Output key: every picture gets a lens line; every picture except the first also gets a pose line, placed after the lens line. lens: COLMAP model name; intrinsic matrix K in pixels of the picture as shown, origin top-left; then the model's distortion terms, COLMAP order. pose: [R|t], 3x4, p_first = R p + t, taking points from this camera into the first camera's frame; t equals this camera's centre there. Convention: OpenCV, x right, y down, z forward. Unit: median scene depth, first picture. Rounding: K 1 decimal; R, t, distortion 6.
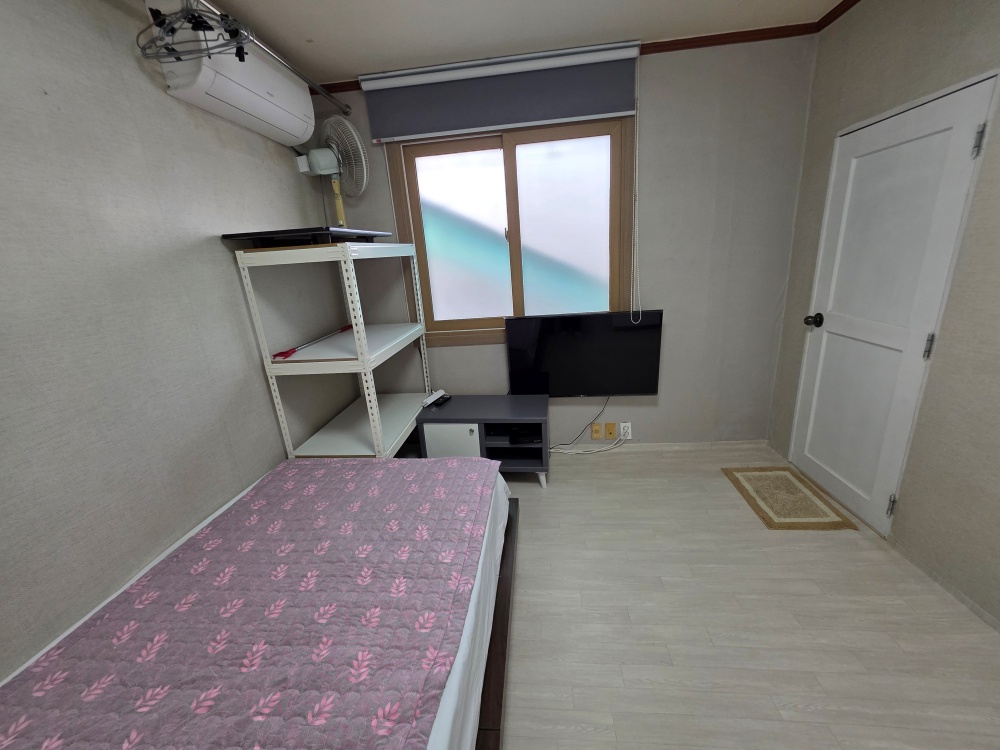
lens RADIAL K [[402.4, 0, 496.3], [0, 402.4, 375.4], [0, 0, 1]] dist [0.006381, -0.001110]
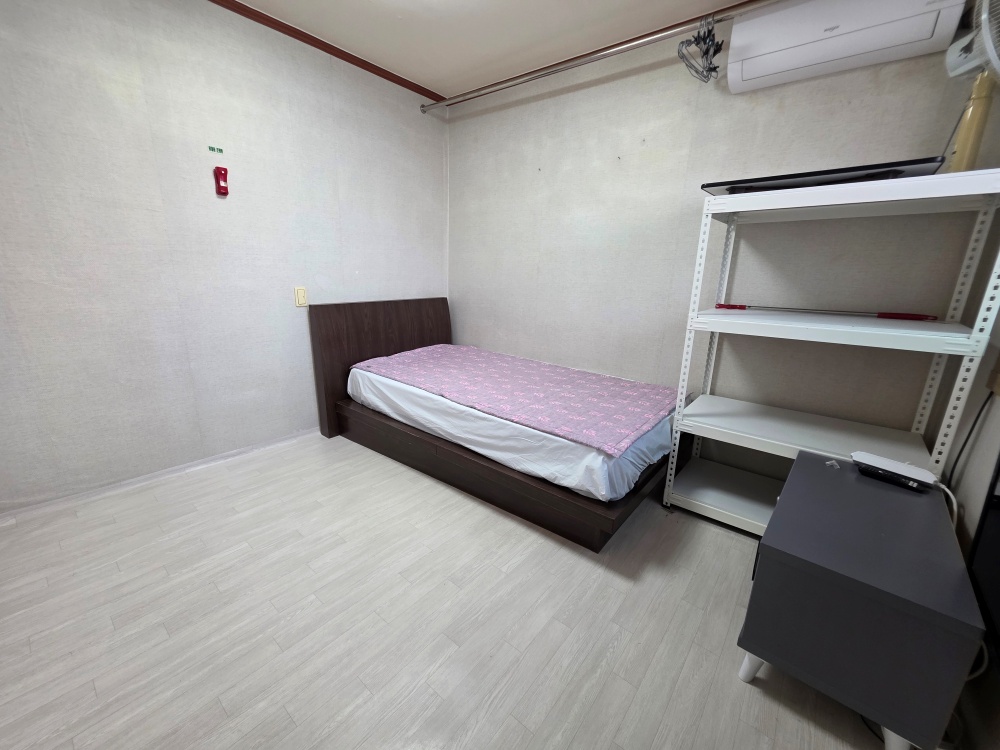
lens RADIAL K [[402.4, 0, 496.0], [0, 402.4, 375.2], [0, 0, 1]] dist [0.006381, -0.001110]
pose [[-0.553333, 0.265953, -0.789361, 0.918760], [-0.229381, 0.862365, 0.451343, -0.300682], [0.800754, 0.430807, -0.416171, 1.289542]]
